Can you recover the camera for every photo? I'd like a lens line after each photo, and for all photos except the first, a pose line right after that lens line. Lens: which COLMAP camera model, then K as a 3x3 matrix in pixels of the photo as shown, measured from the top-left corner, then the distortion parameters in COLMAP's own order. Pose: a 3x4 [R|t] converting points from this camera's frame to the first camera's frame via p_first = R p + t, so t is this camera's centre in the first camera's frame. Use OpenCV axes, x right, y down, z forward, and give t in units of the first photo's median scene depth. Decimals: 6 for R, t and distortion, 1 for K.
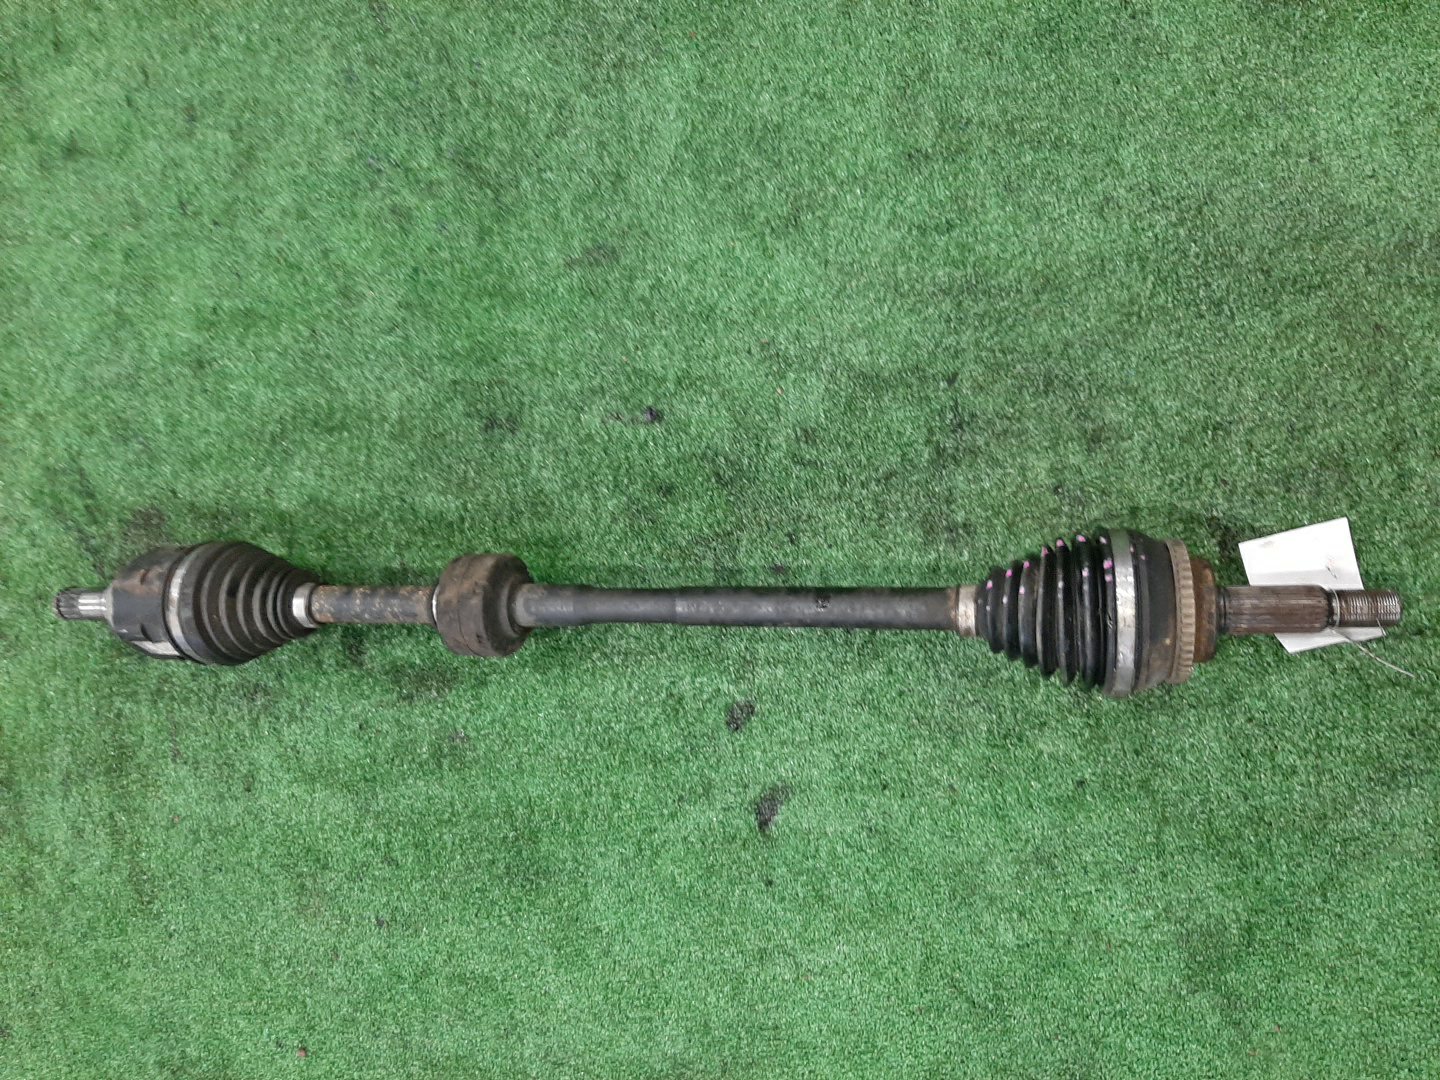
lens RADIAL K [[1062.4, 0, 719.2], [0, 1062.4, 538.4], [0, 0, 1]] dist [0.005494, -0.073740]
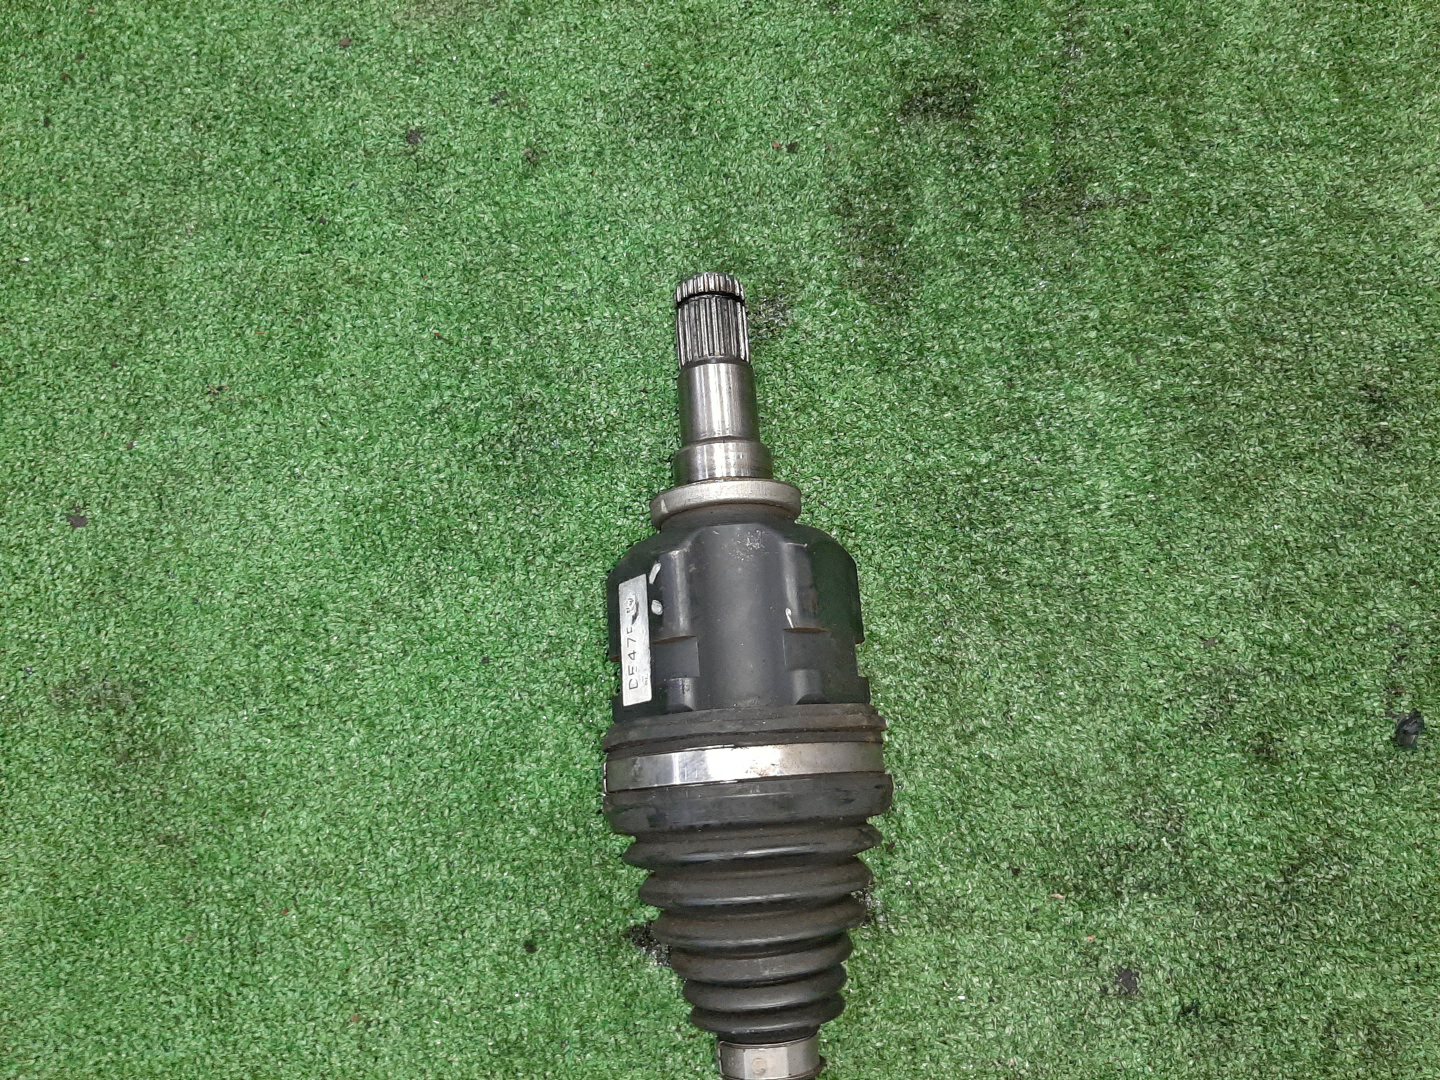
lens RADIAL K [[1062.4, 0, 718.2], [0, 1062.4, 540.7], [0, 0, 1]] dist [0.005494, -0.073740]
pose [[-0.003704, 0.942180, -0.335086, 0.040126], [-0.955933, 0.095033, 0.277778, 0.083521], [0.293561, 0.321348, 0.900309, 0.581728]]
